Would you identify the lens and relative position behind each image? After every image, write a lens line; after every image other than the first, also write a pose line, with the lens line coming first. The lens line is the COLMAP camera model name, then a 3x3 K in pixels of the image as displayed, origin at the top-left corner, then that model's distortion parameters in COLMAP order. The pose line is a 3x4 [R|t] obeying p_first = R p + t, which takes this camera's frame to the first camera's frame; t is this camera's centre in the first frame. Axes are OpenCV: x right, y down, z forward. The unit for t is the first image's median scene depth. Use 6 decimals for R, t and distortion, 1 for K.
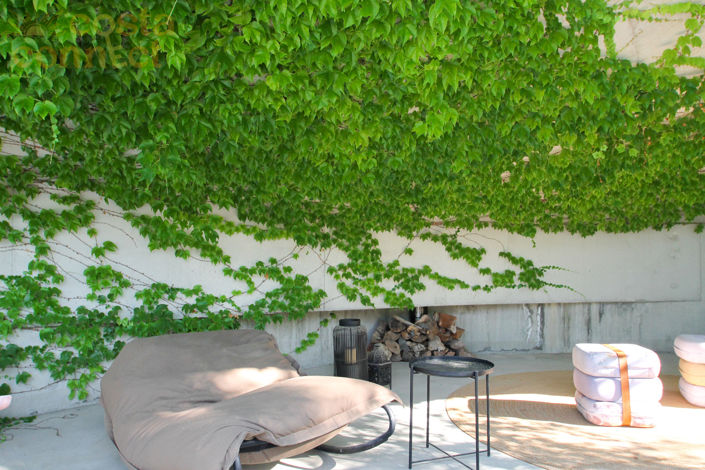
lens RADIAL K [[518.3, 0, 353.9], [0, 518.3, 236.3], [0, 0, 1]] dist [-0.037144, -0.003011]
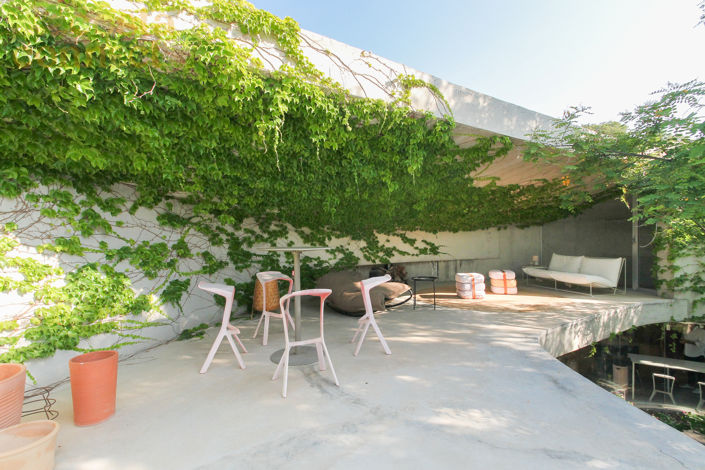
lens RADIAL K [[343.4, 0, 350.9], [0, 343.4, 232.1], [0, 0, 1]] dist [0.036913, -0.001508]
pose [[0.985088, -0.012479, 0.171598, -0.372977], [0.007208, 0.999484, 0.031307, -0.069288], [-0.171900, -0.029603, 0.984670, -0.620013]]
